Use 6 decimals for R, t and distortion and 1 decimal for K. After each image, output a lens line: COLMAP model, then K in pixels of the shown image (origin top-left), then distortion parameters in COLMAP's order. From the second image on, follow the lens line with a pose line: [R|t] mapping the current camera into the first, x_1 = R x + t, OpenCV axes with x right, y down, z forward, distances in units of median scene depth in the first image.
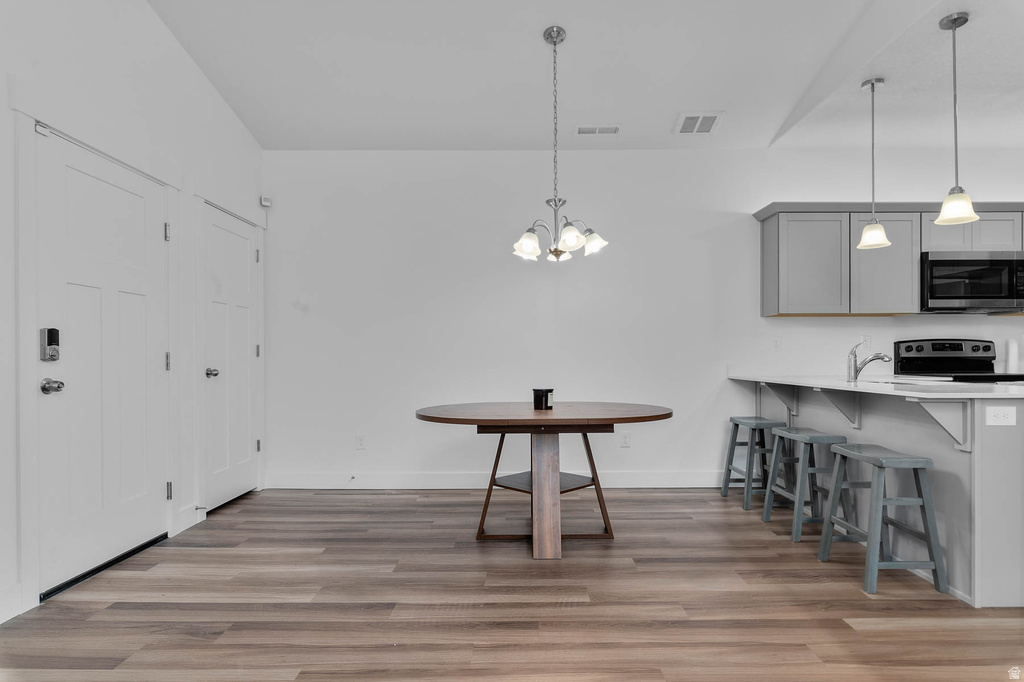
lens RADIAL K [[580.3, 0, 516.4], [0, 580.3, 358.9], [0, 0, 1]] dist [-0.009777, 0.002637]
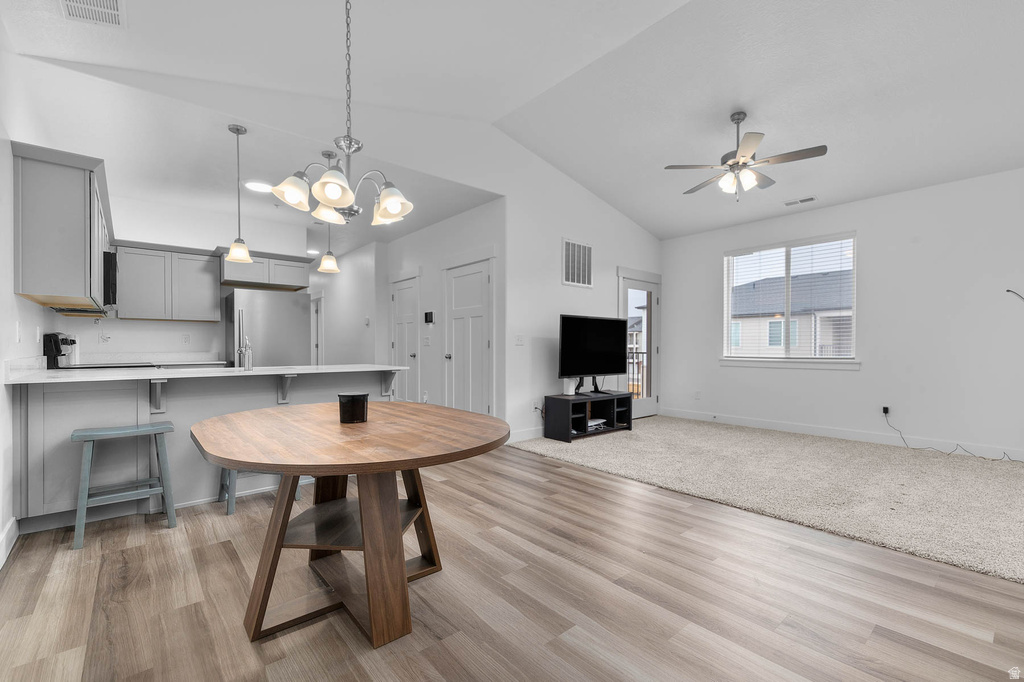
lens RADIAL K [[443.1, 0, 511.5], [0, 443.1, 350.1], [0, 0, 1]] dist [-0.010249, 0.000168]
pose [[-0.650894, -0.000154, 0.759169, -0.418618], [0.009365, 0.999922, 0.008233, -0.007181], [-0.759111, 0.012468, -0.650842, 0.992034]]
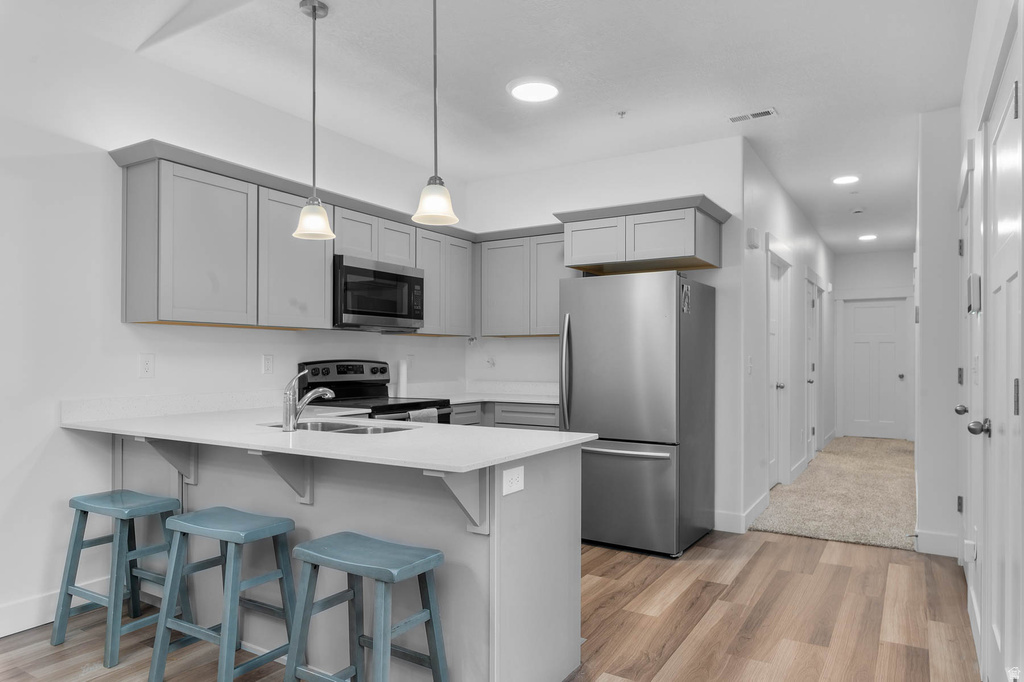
lens RADIAL K [[648.3, 0, 522.4], [0, 648.3, 358.6], [0, 0, 1]] dist [-0.000375, -0.001716]
pose [[0.513415, 0.004268, 0.858130, 0.056075], [-0.000625, 0.999989, -0.004599, -0.035442], [-0.858140, 0.001825, 0.513412, 0.313643]]
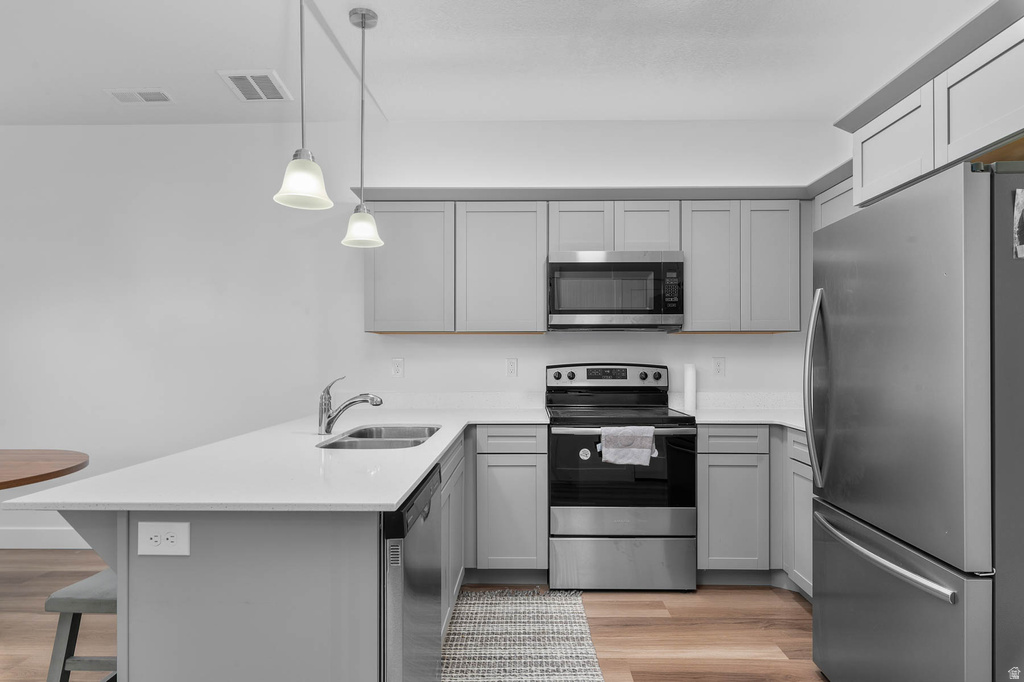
lens RADIAL K [[583.1, 0, 533.4], [0, 583.1, 348.3], [0, 0, 1]] dist [0.005441, 0.001132]
pose [[0.999998, 0.000095, -0.002191, 0.706595], [-0.000111, 0.999973, -0.007385, -0.053753], [0.002190, 0.007386, 0.999970, 0.230195]]
